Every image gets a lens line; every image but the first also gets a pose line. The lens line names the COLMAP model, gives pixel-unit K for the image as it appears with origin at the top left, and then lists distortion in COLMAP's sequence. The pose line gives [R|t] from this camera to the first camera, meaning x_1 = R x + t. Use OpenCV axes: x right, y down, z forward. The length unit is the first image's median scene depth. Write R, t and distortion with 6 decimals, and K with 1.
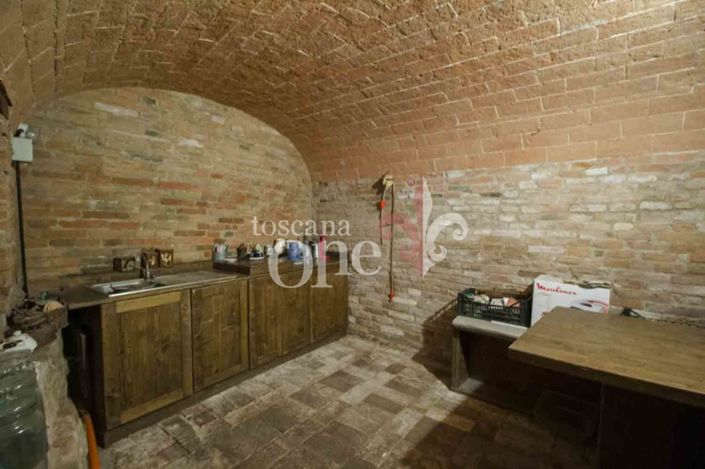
lens RADIAL K [[329.9, 0, 350.0], [0, 329.9, 232.4], [0, 0, 1]] dist [-0.004038, -0.010826]
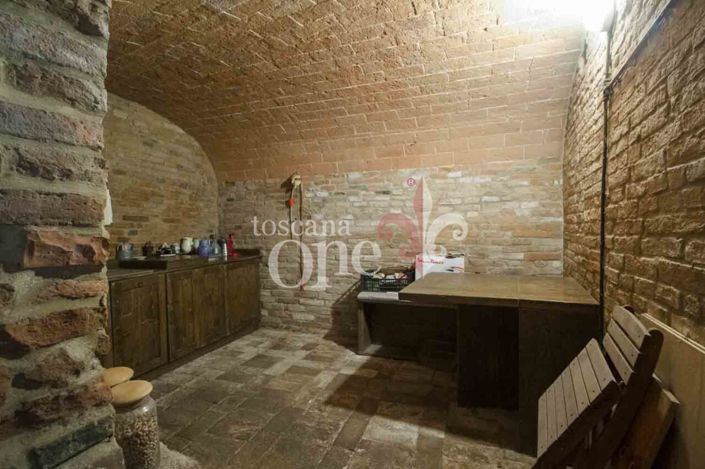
lens RADIAL K [[329.9, 0, 350.0], [0, 329.9, 232.4], [0, 0, 1]] dist [-0.004038, -0.010826]
pose [[0.954177, -0.030296, 0.297705, -0.064535], [0.033165, 0.999439, -0.004590, 0.039394], [-0.297400, 0.014253, 0.954647, -0.145920]]
